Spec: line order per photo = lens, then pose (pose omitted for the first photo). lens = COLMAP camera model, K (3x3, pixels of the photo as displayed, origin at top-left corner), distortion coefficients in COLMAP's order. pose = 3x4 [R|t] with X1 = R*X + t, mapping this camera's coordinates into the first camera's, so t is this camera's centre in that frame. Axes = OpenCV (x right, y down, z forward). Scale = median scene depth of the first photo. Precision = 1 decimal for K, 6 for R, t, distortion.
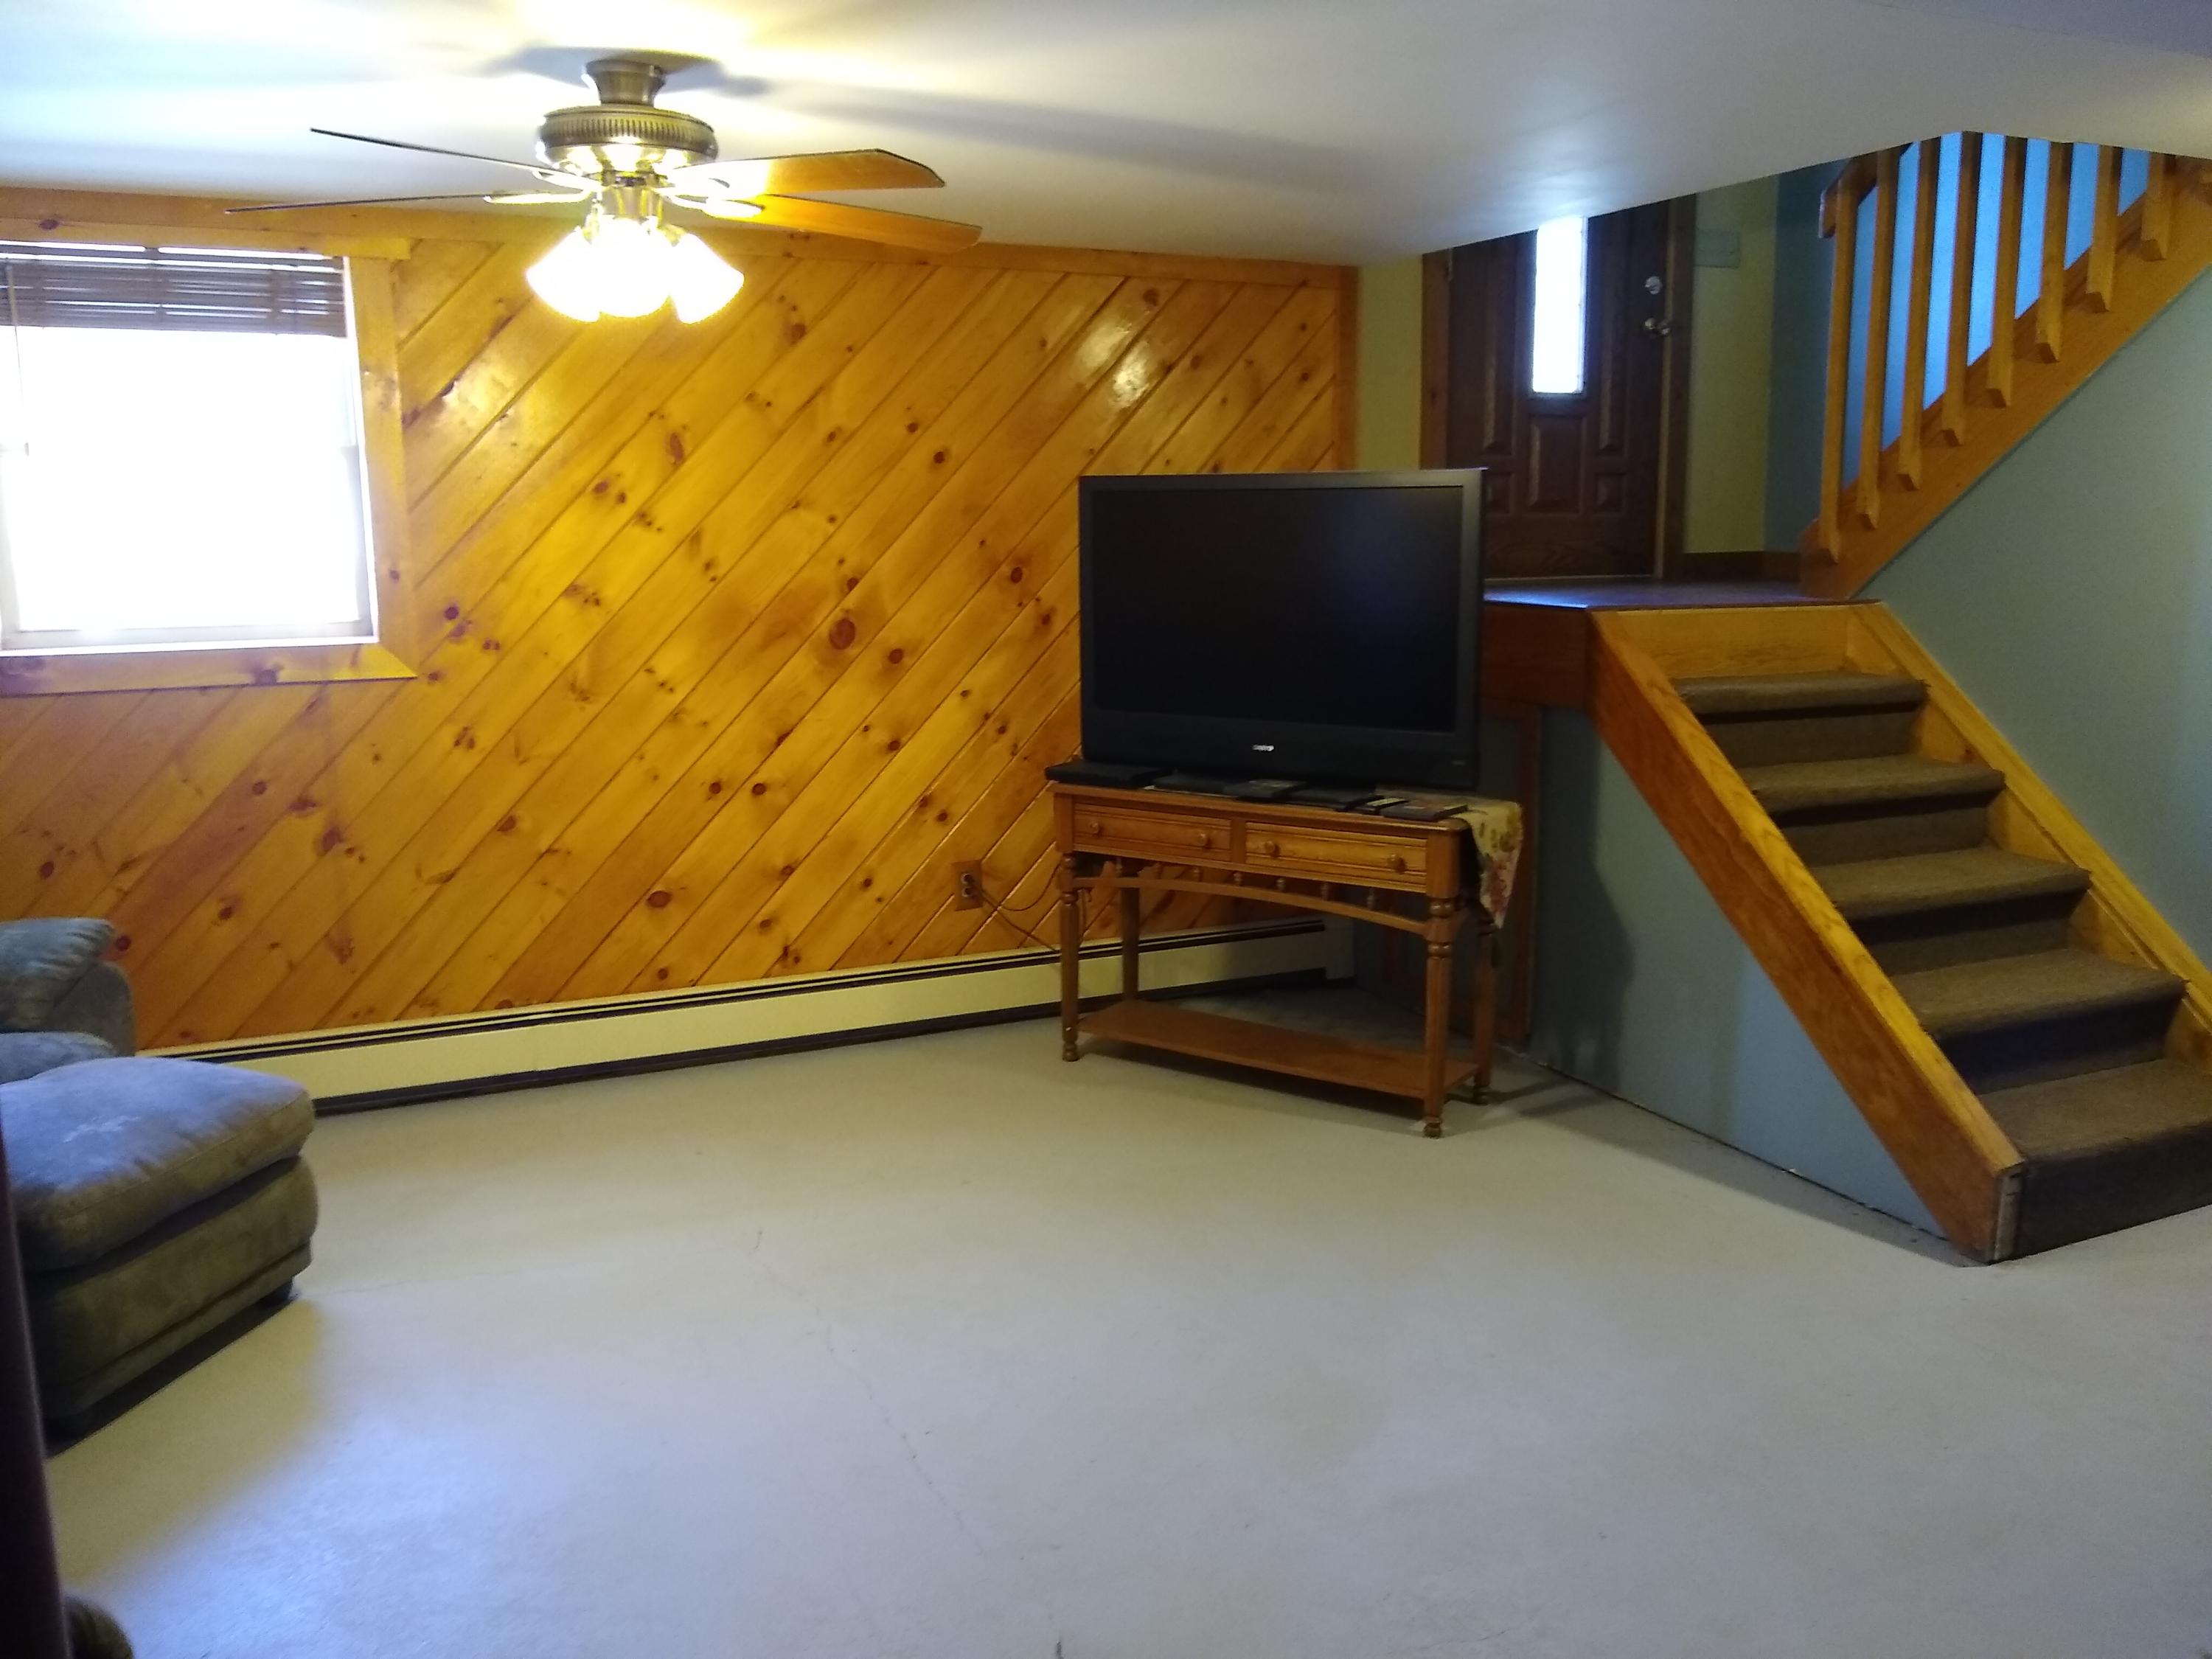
lens RADIAL K [[1975.5, 0, 1103.9], [0, 1975.5, 817.4], [0, 0, 1]] dist [0.003179, -0.046076]
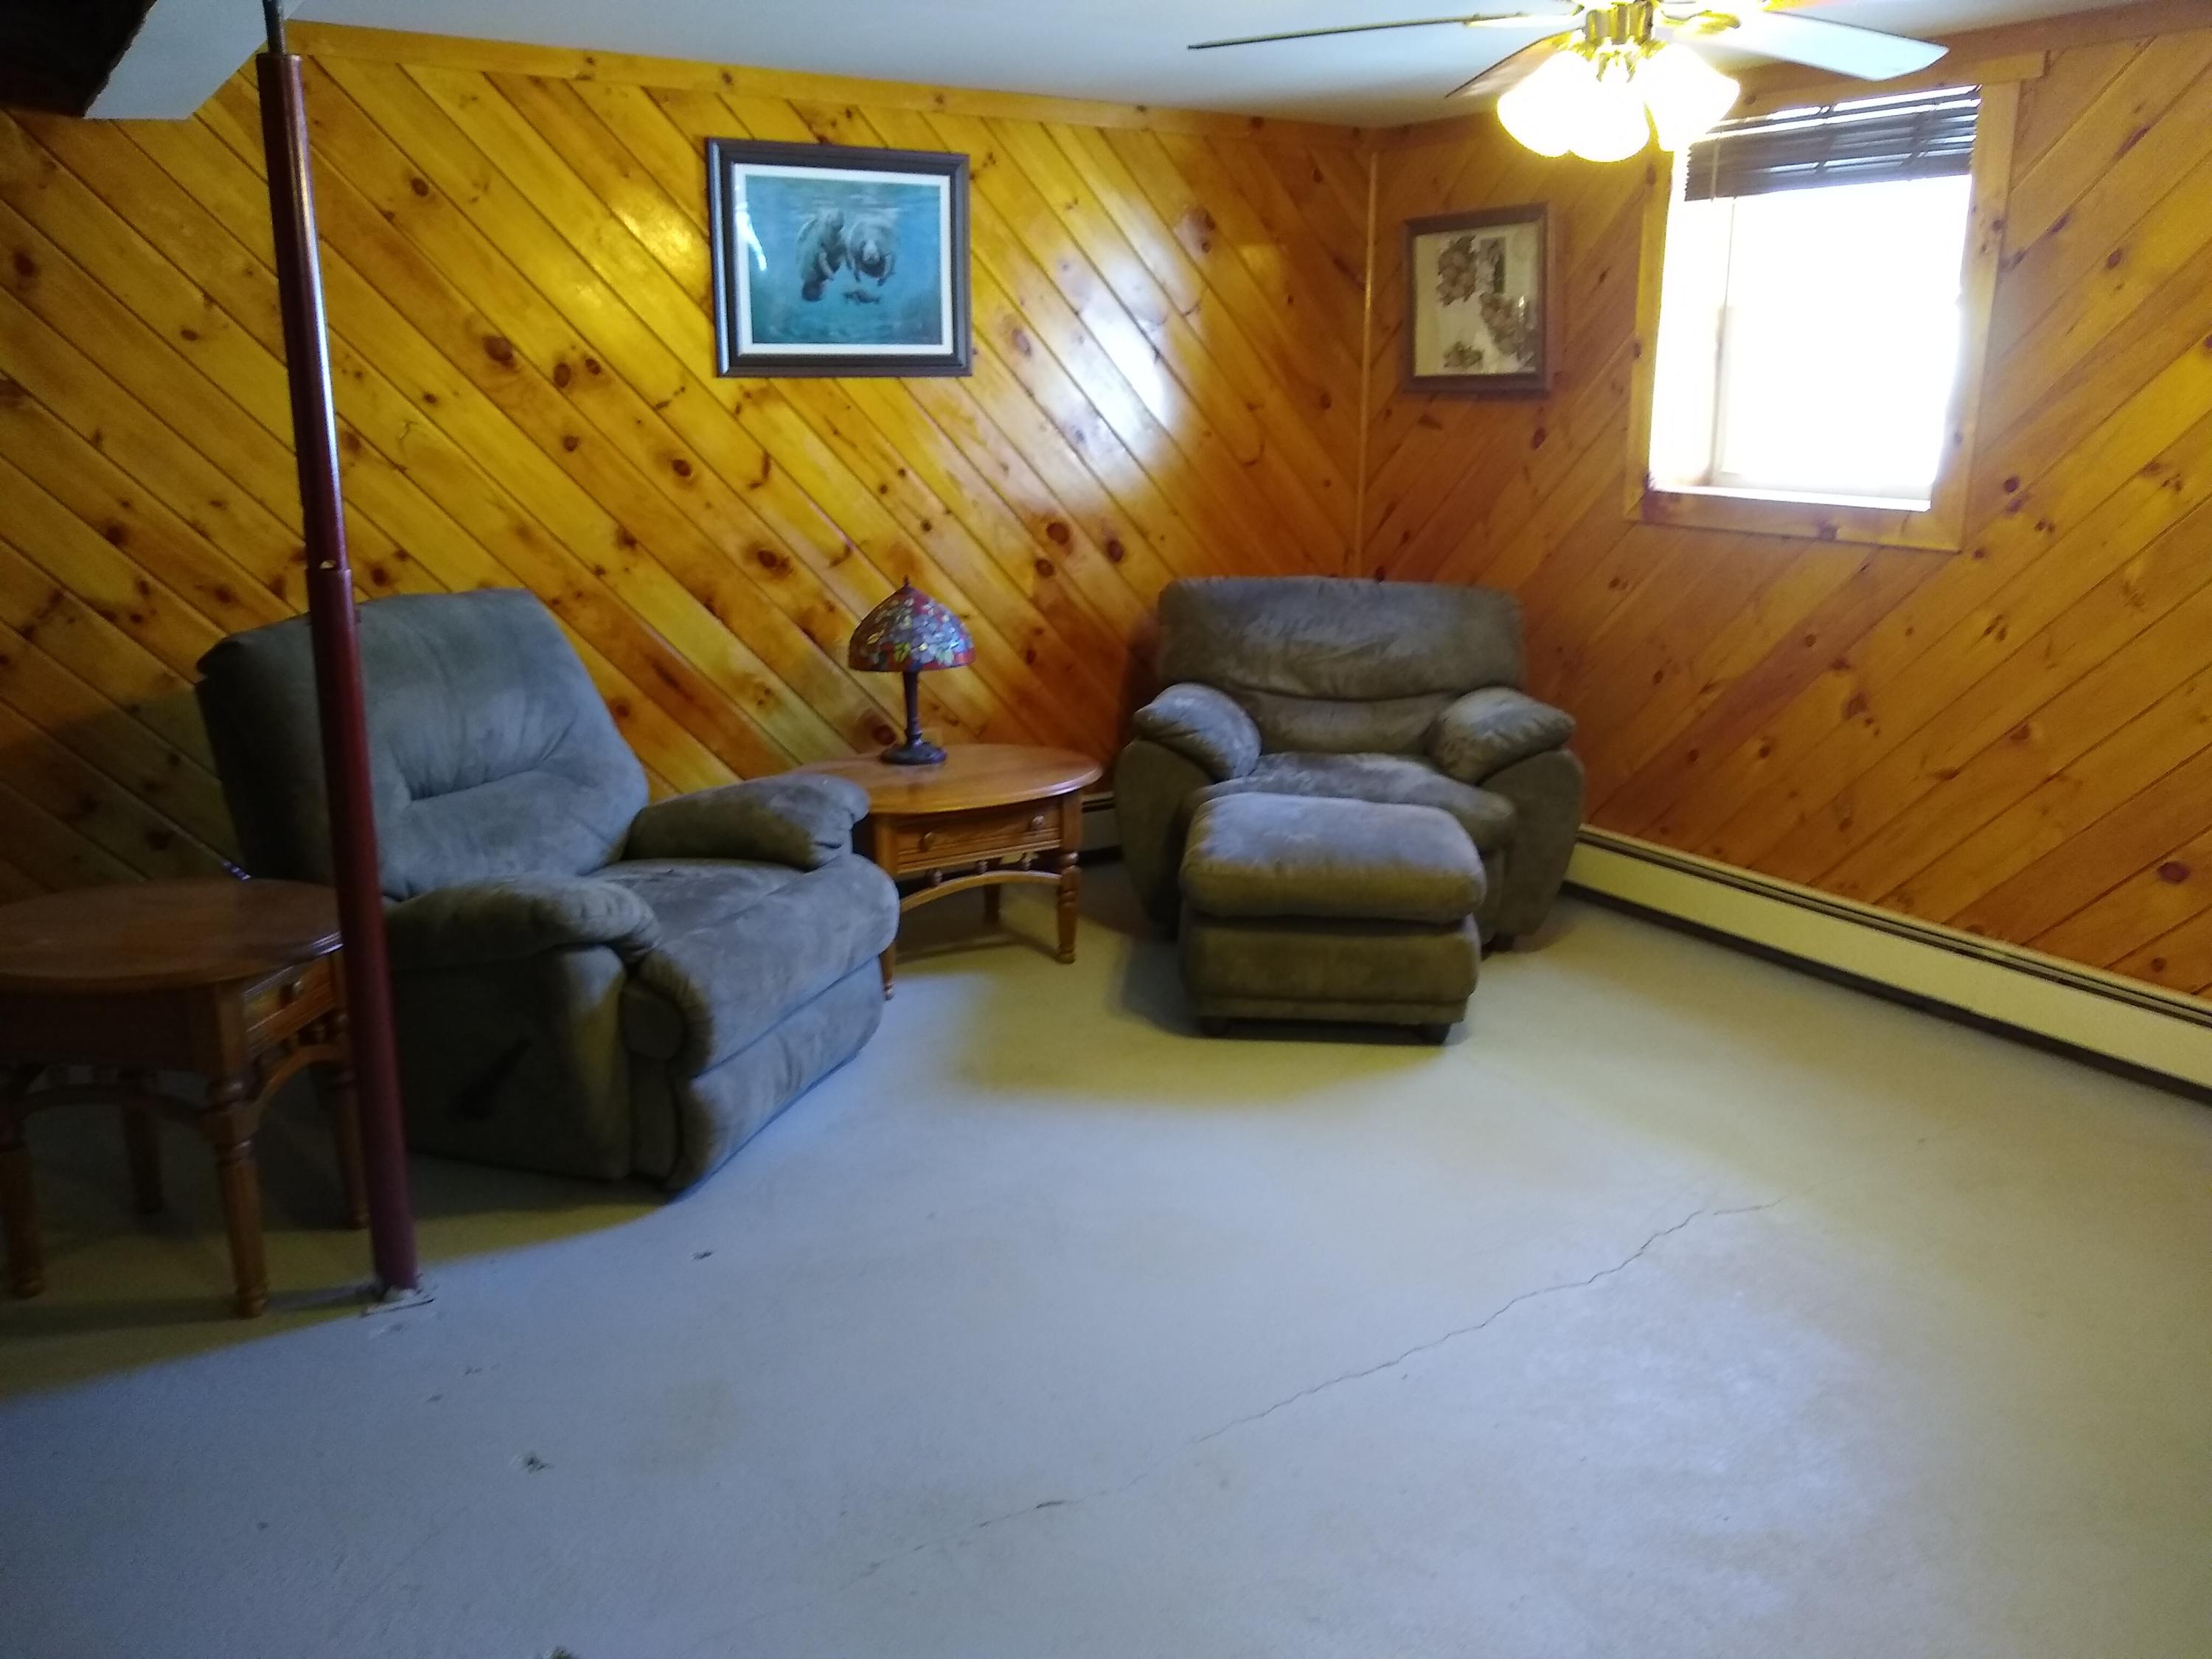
lens RADIAL K [[1975.5, 0, 1104.9], [0, 1975.5, 846.4], [0, 0, 1]] dist [0.003179, -0.046076]
pose [[0.020209, 0.245050, -0.969300, 0.568340], [-0.149382, 0.959355, 0.239421, -0.100470], [0.988573, 0.139957, 0.055994, 0.580078]]
